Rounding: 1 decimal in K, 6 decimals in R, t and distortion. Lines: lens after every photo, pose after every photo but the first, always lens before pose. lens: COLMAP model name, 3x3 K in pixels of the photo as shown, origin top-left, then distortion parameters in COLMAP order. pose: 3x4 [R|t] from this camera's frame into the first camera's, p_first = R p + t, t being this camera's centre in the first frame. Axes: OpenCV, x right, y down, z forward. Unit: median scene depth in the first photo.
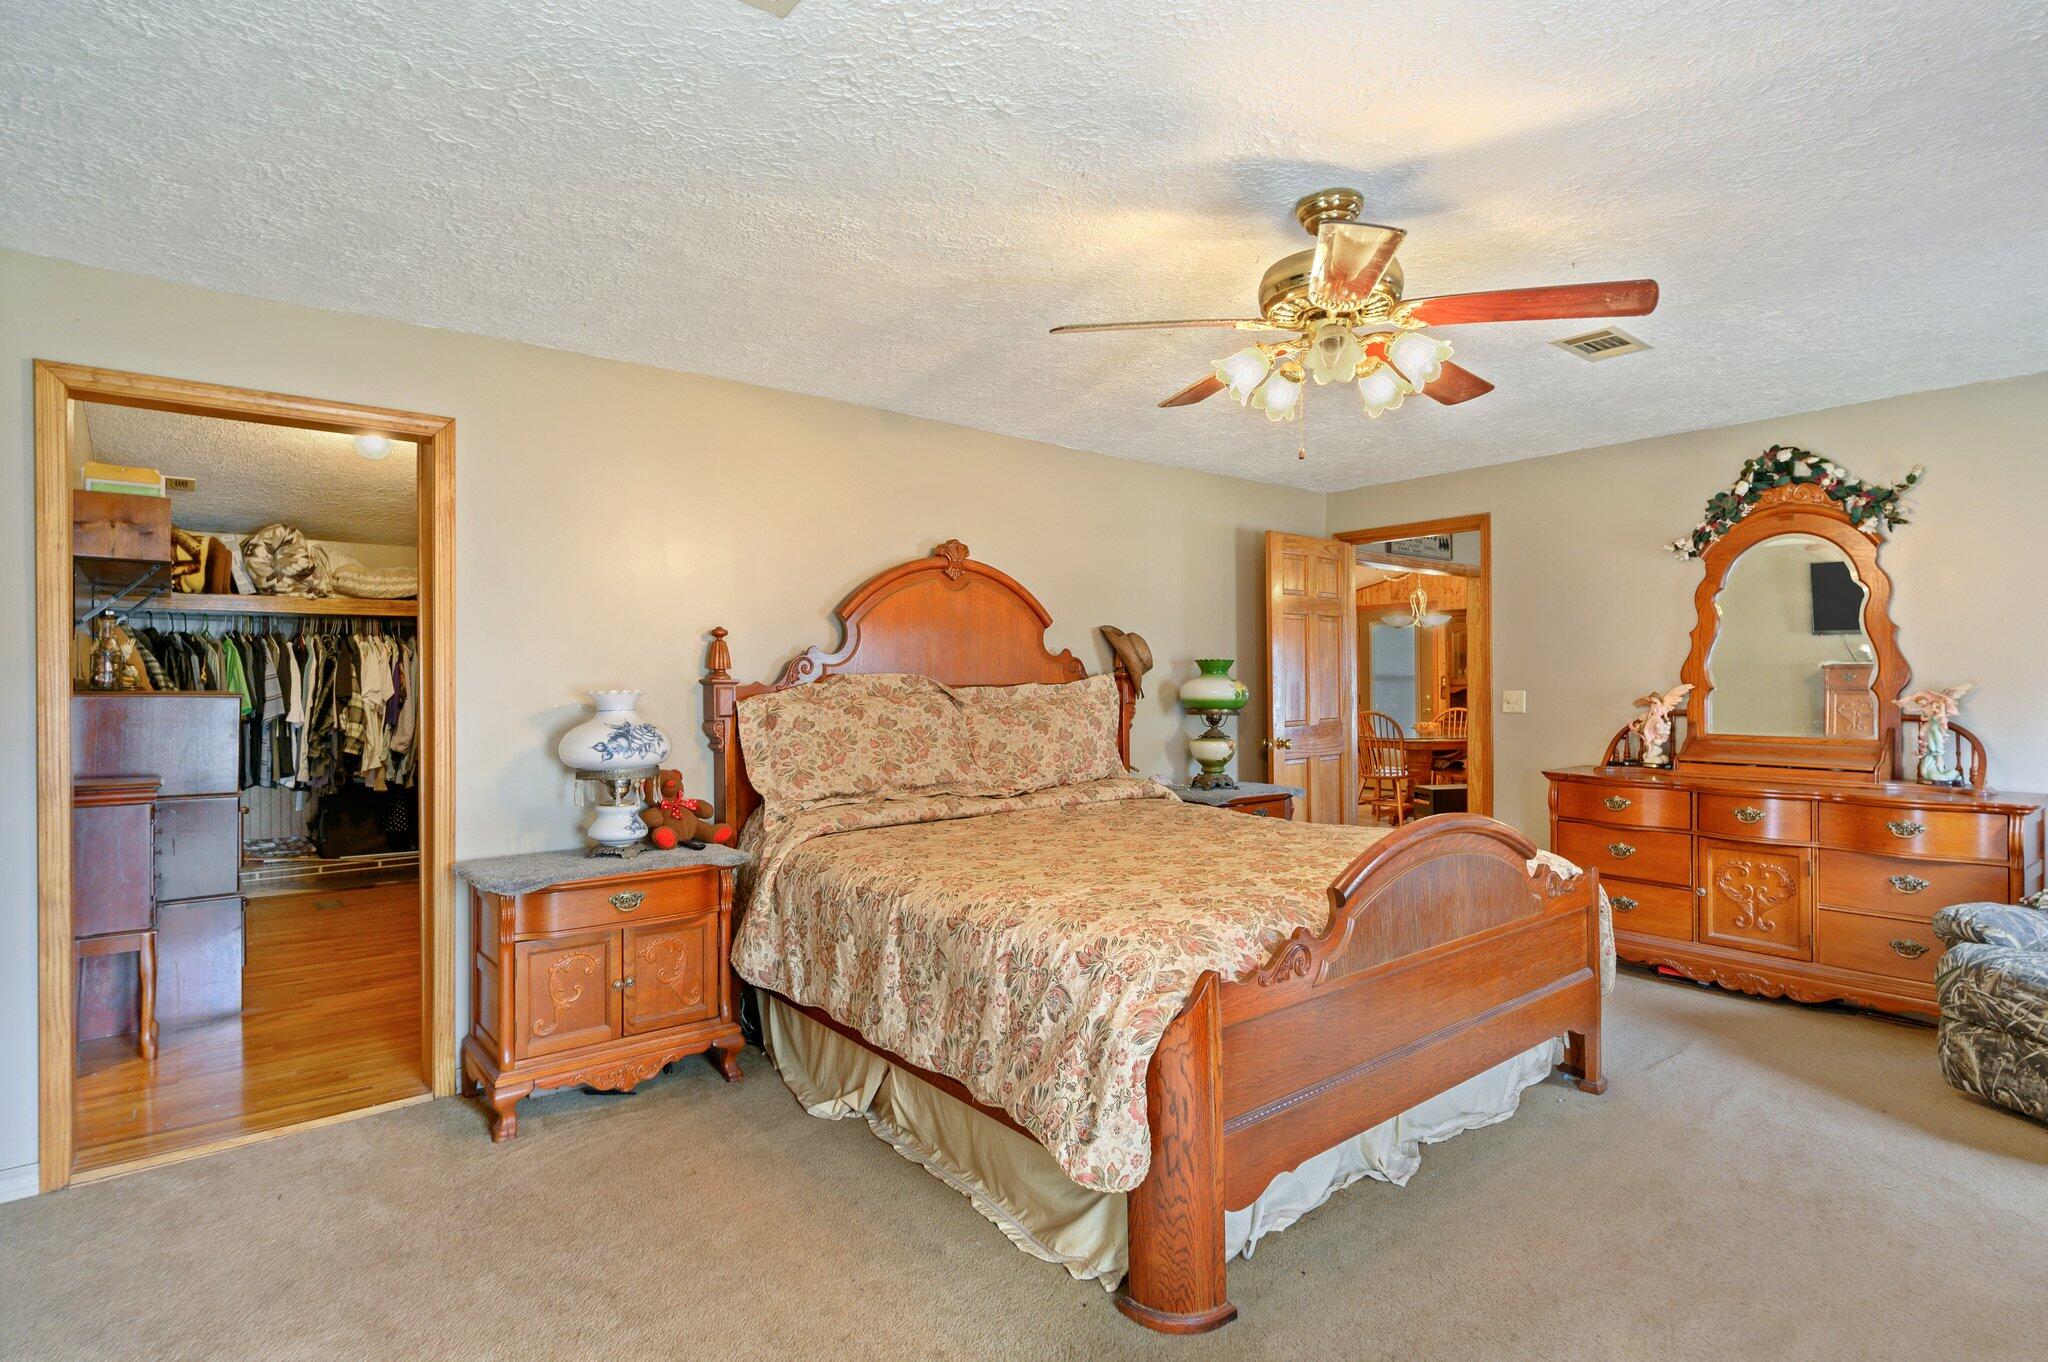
lens RADIAL K [[1025.7, 0, 1026.8], [0, 1025.7, 672.7], [0, 0, 1]] dist [0.001064, 0.000067]
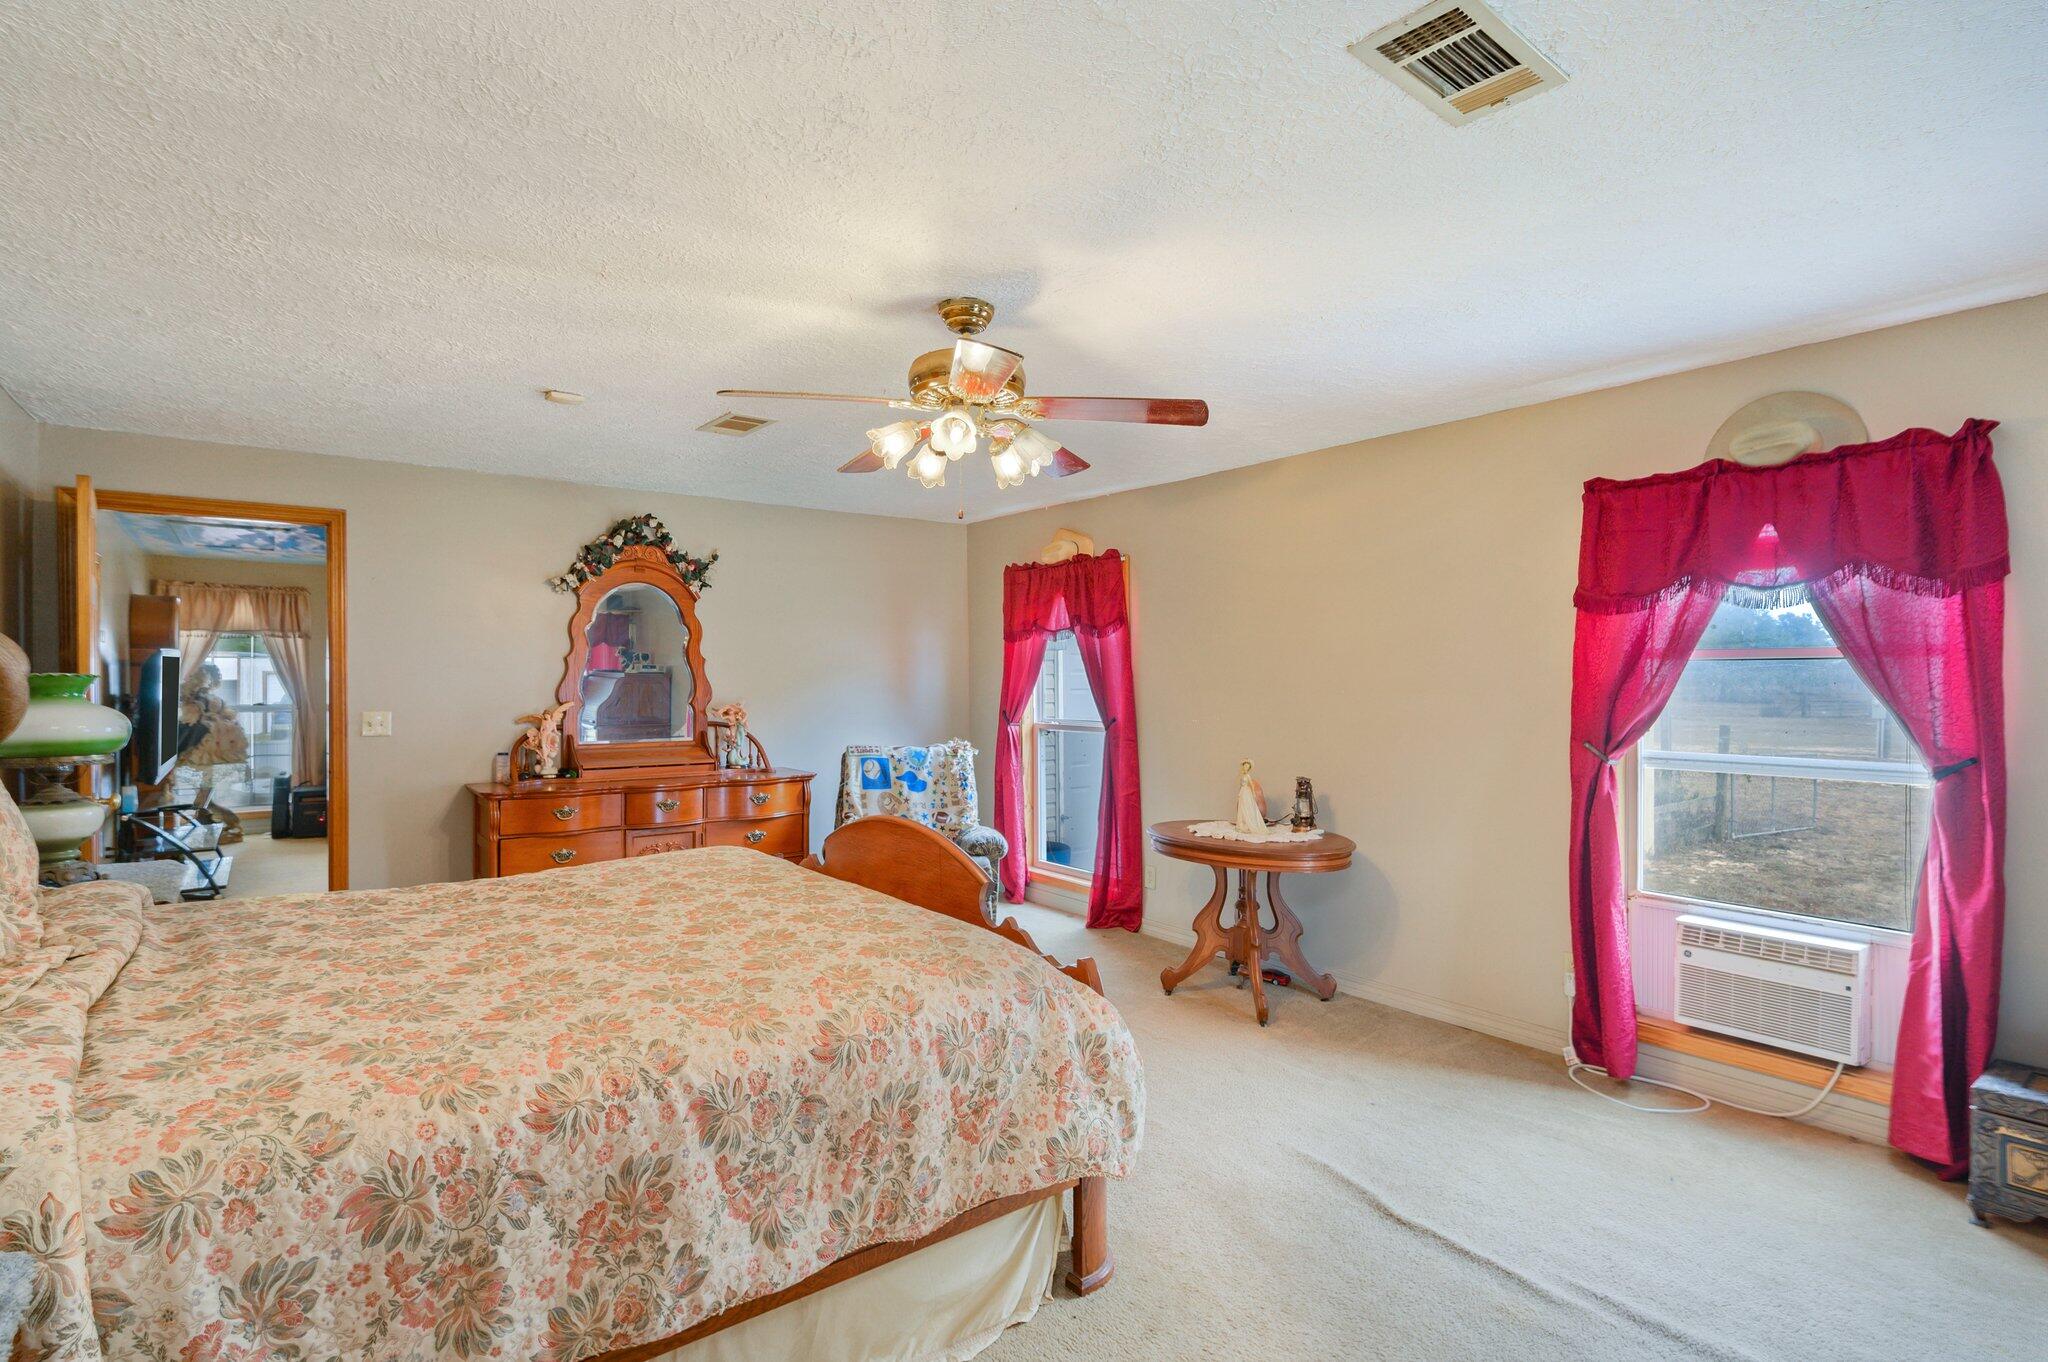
lens RADIAL K [[974.0, 0, 1019.3], [0, 974.0, 677.7], [0, 0, 1]] dist [-0.004509, -0.000875]
pose [[0.032314, 0.008354, 0.999443, -0.712632], [-0.007861, 0.999936, -0.008104, -0.018828], [-0.999447, -0.007595, 0.032378, 0.779999]]
